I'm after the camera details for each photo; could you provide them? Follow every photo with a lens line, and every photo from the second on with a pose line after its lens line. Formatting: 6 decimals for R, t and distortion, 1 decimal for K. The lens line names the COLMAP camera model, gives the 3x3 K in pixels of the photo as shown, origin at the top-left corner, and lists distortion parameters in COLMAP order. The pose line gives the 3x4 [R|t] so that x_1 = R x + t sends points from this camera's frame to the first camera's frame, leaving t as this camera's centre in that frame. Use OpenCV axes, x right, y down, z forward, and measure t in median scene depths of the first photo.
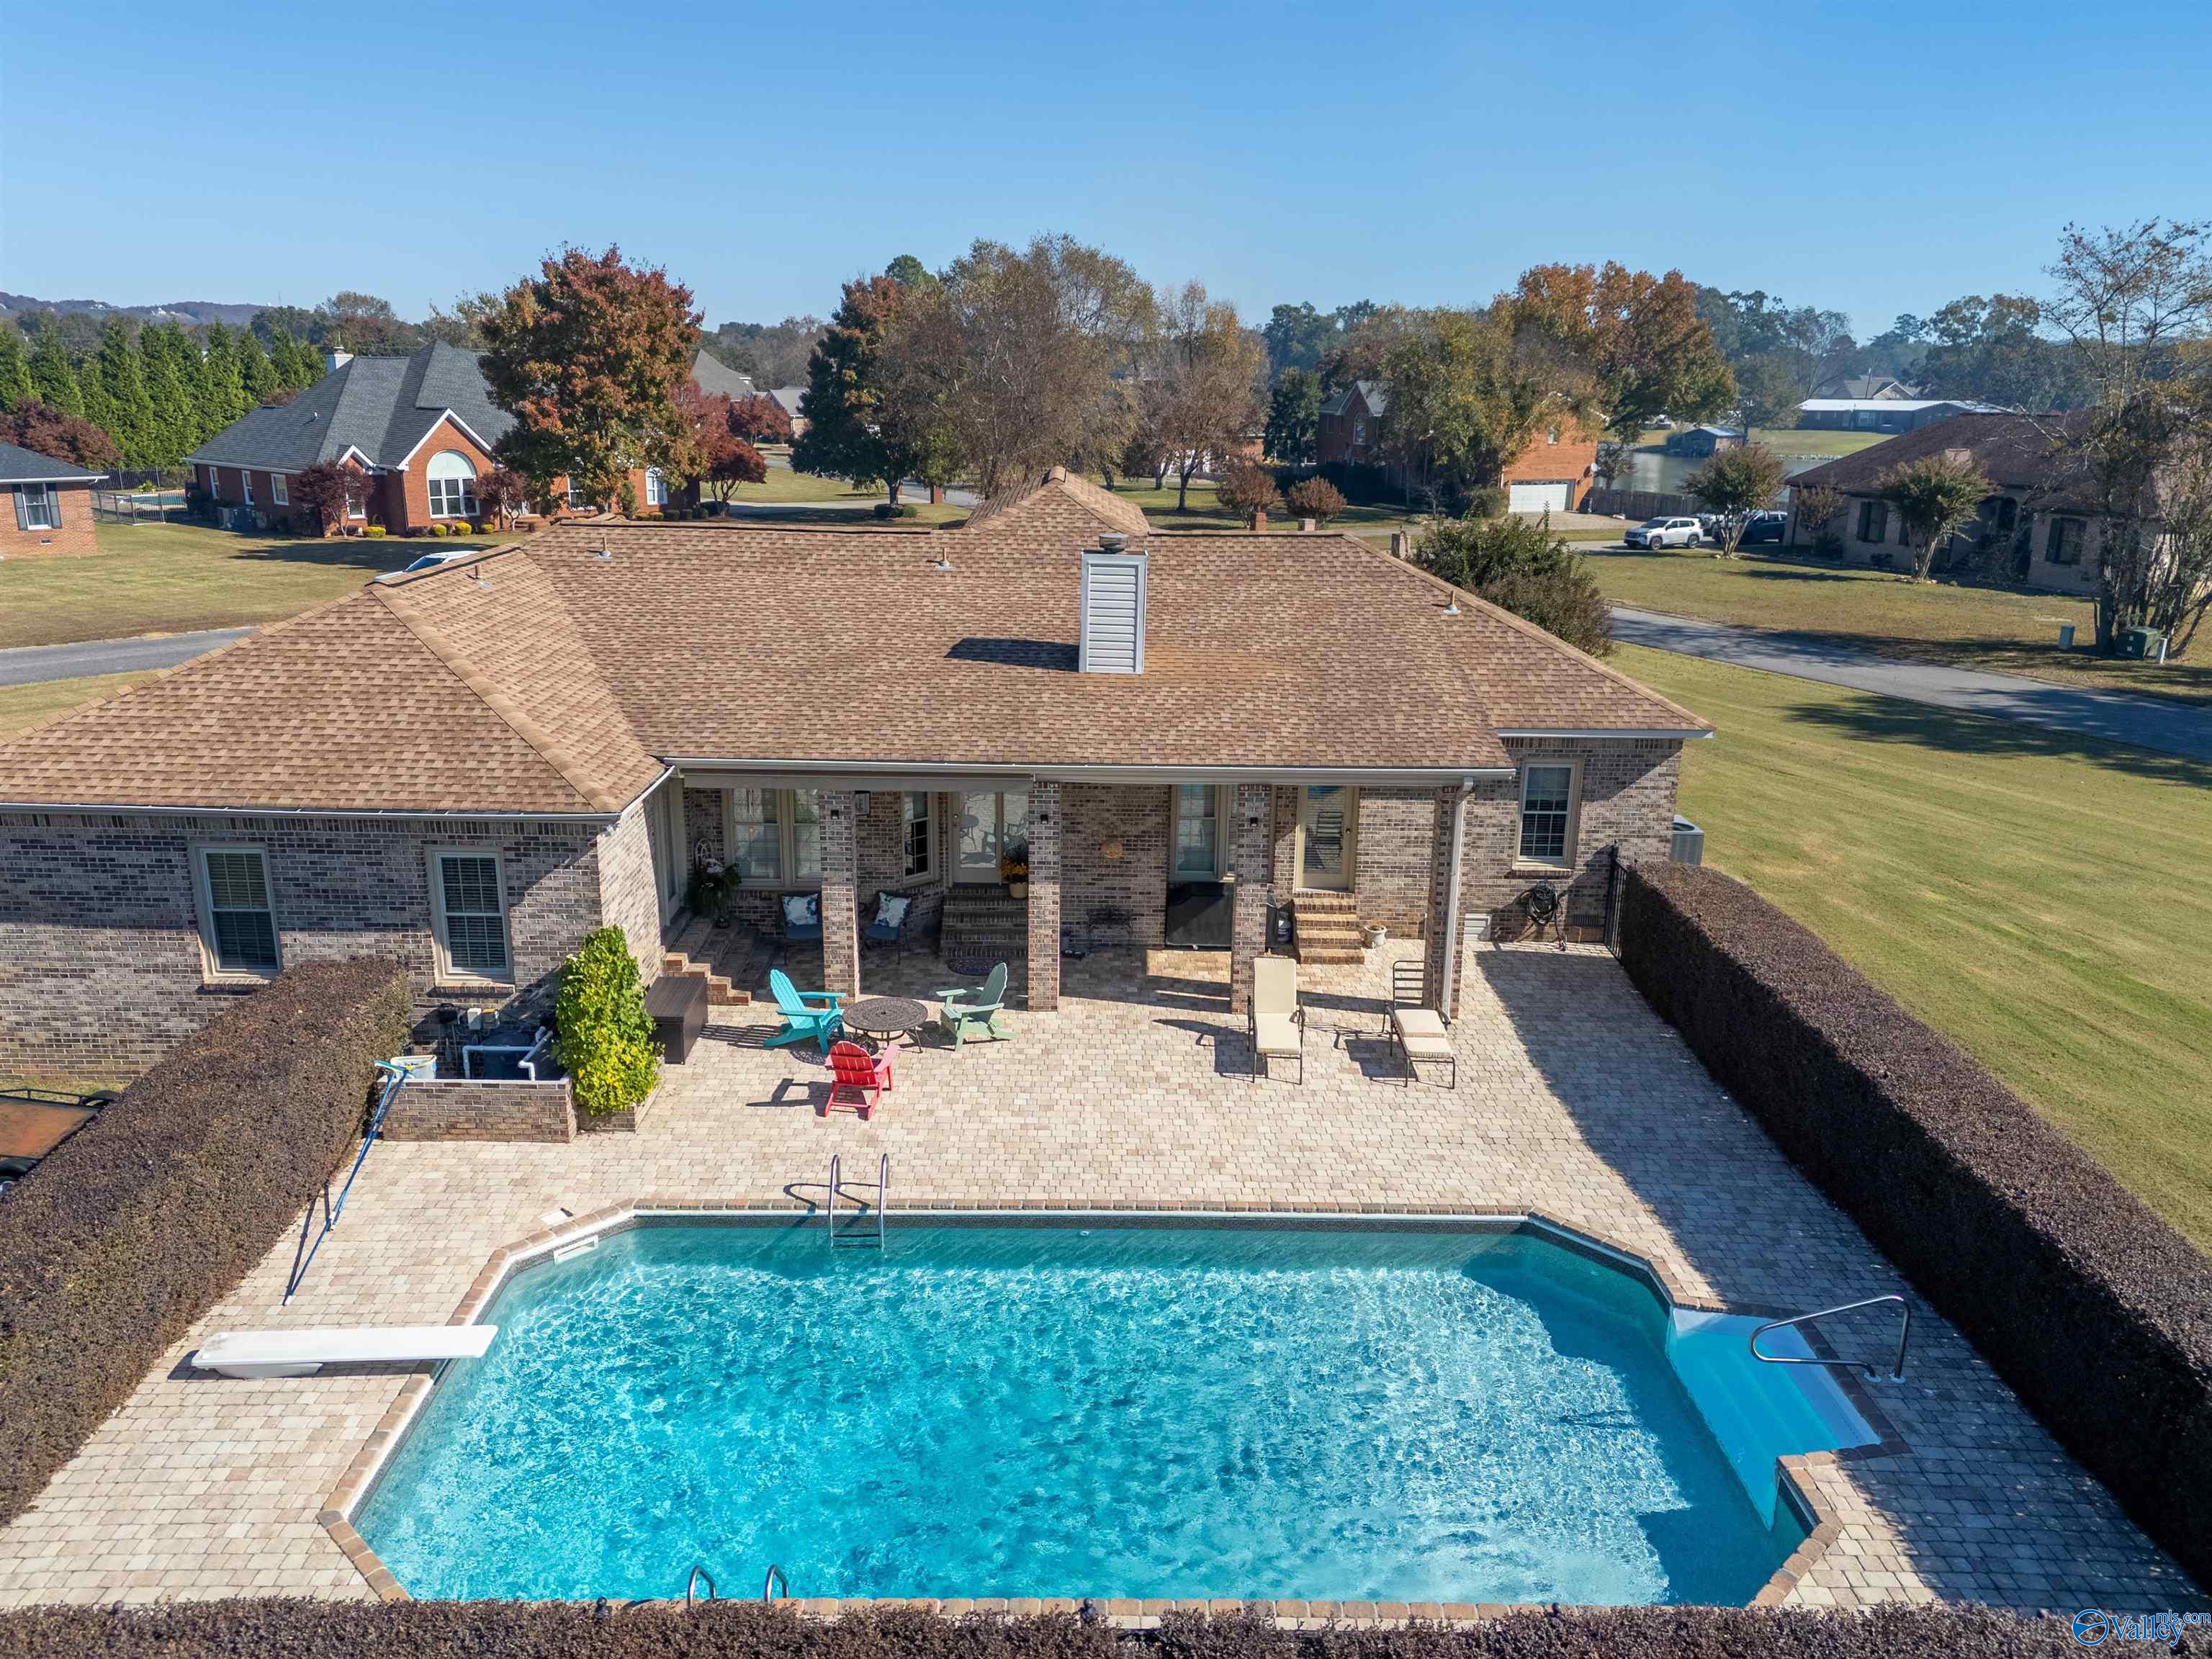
lens RADIAL K [[1593.9, 0, 1106.0], [0, 1593.9, 829.5], [0, 0, 1]] dist [0.088337, -0.086305]
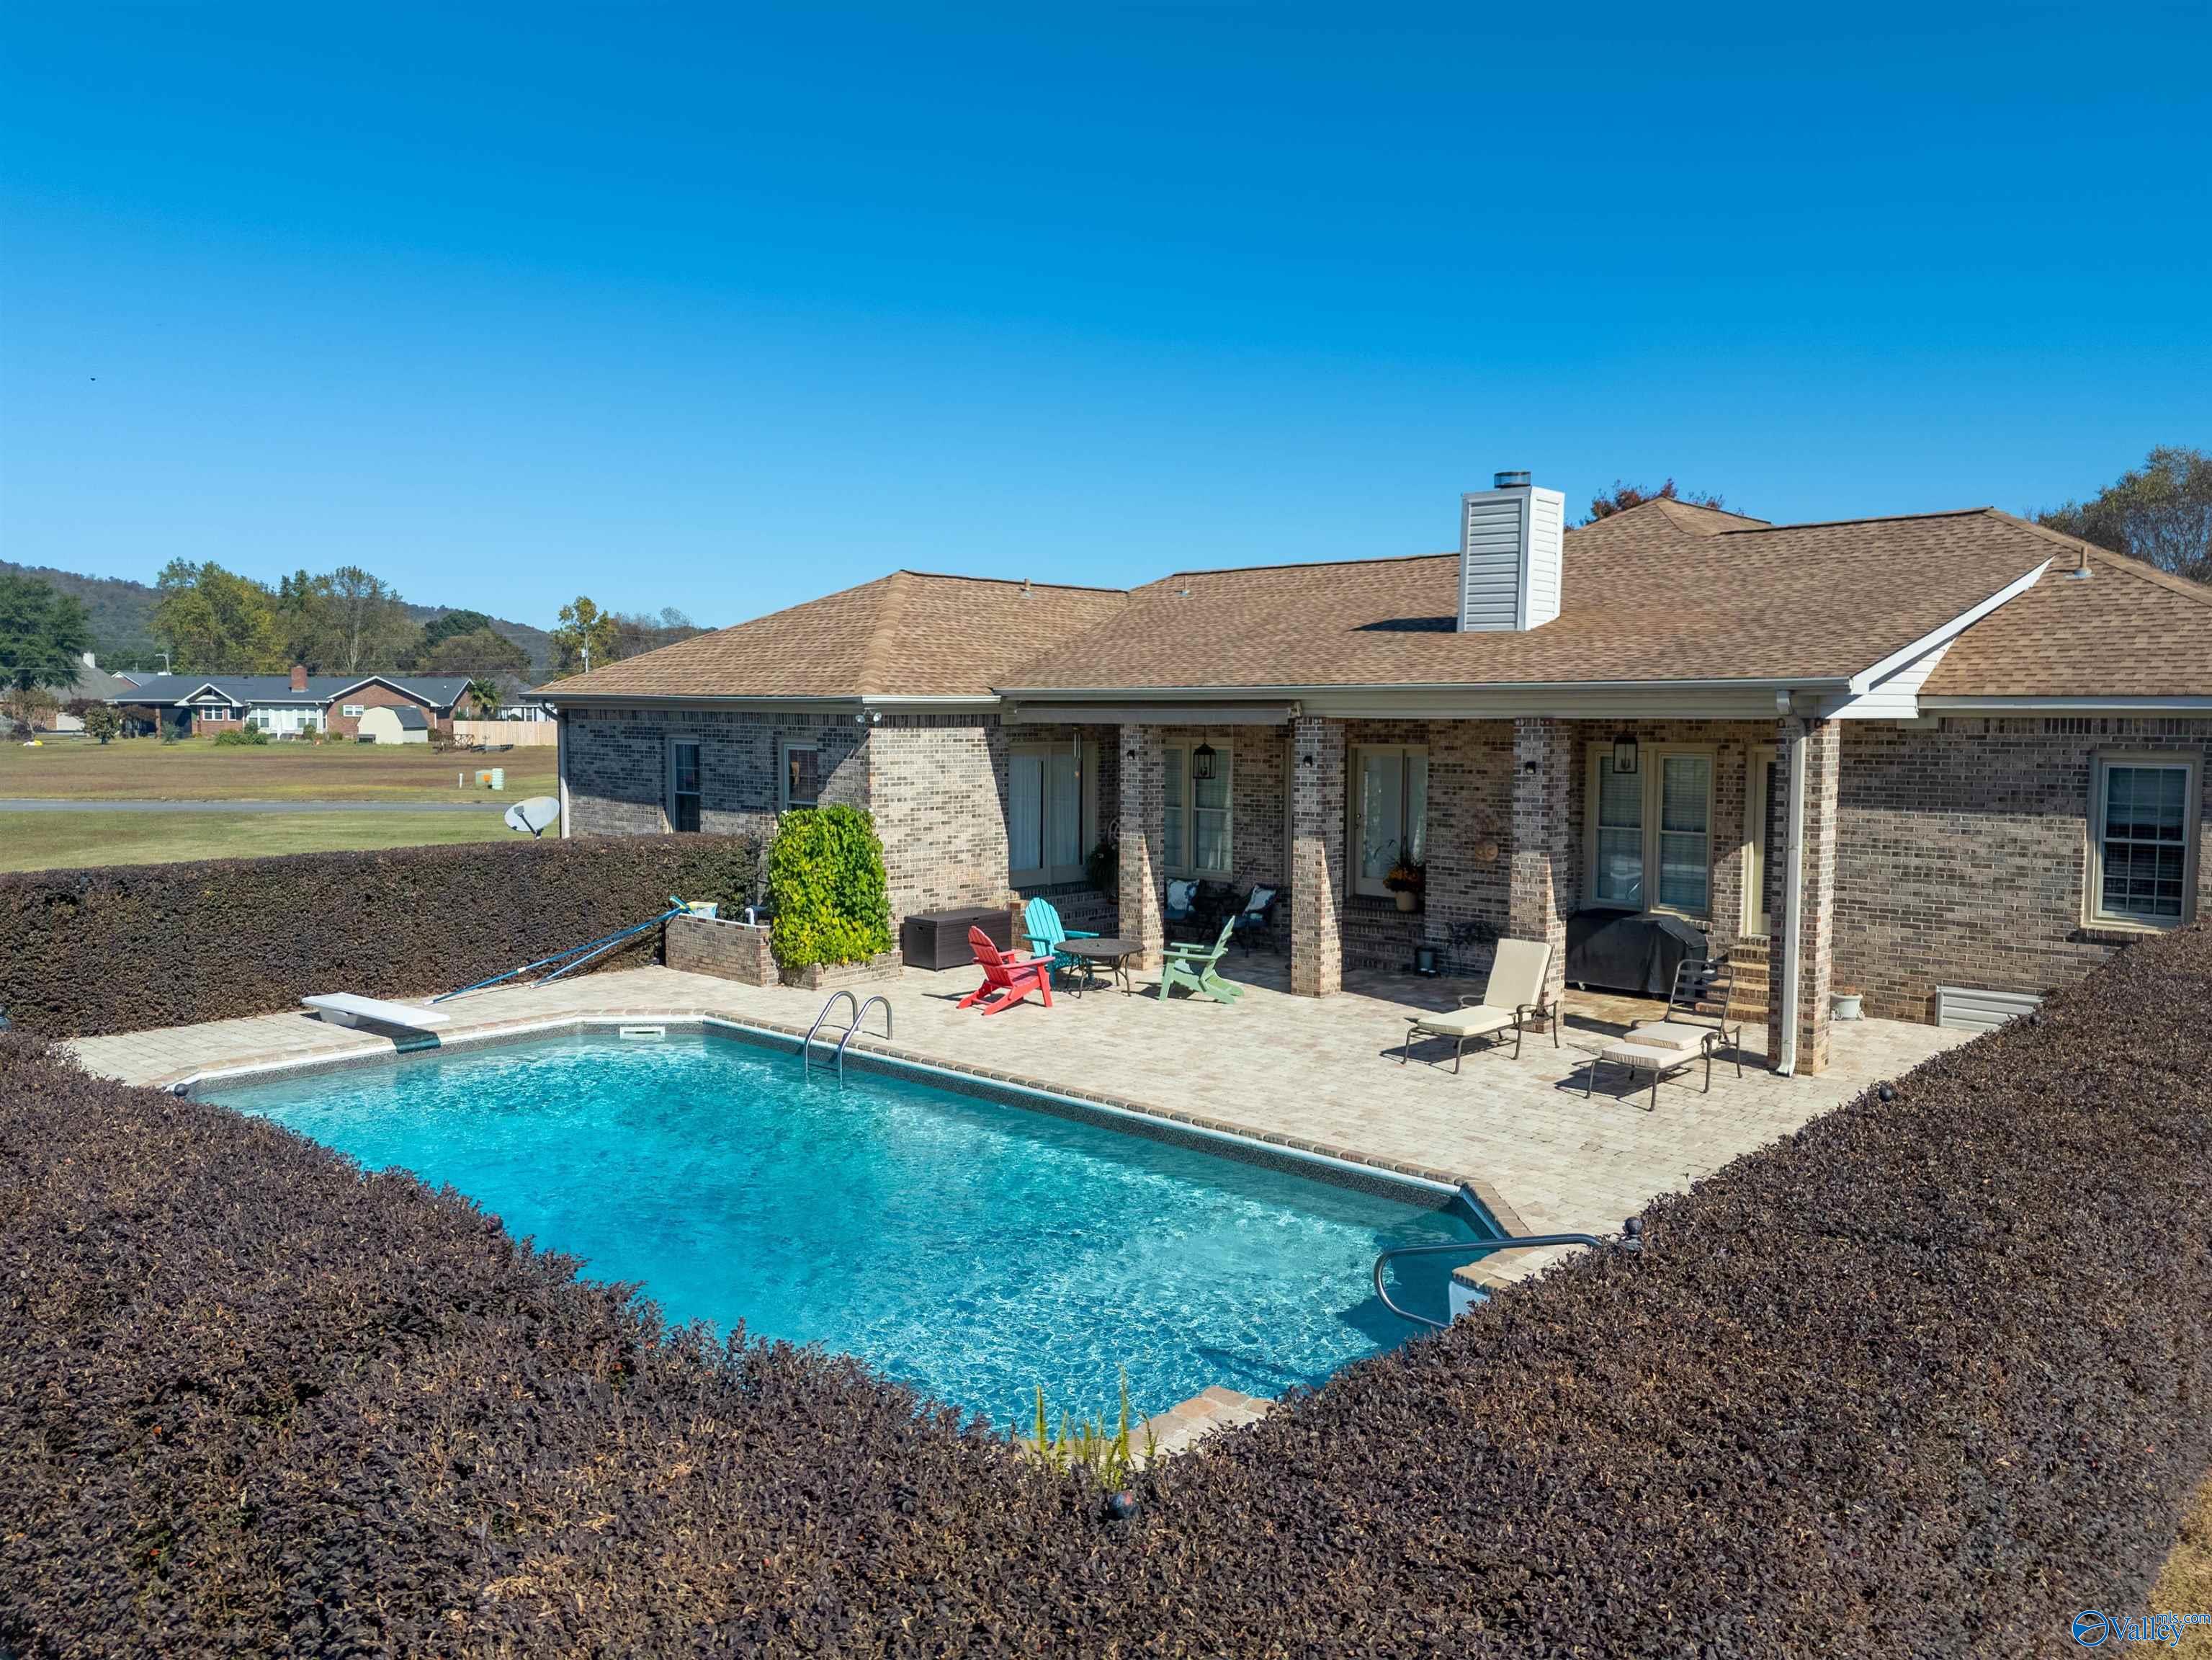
lens RADIAL K [[1604.7, 0, 1102.7], [0, 1604.7, 829.9], [0, 0, 1]] dist [0.129084, -0.161751]
pose [[0.736862, 0.043565, -0.674638, 0.469008], [-0.177490, 0.975381, -0.130876, 0.163762], [0.652328, 0.216179, 0.726453, 0.296215]]
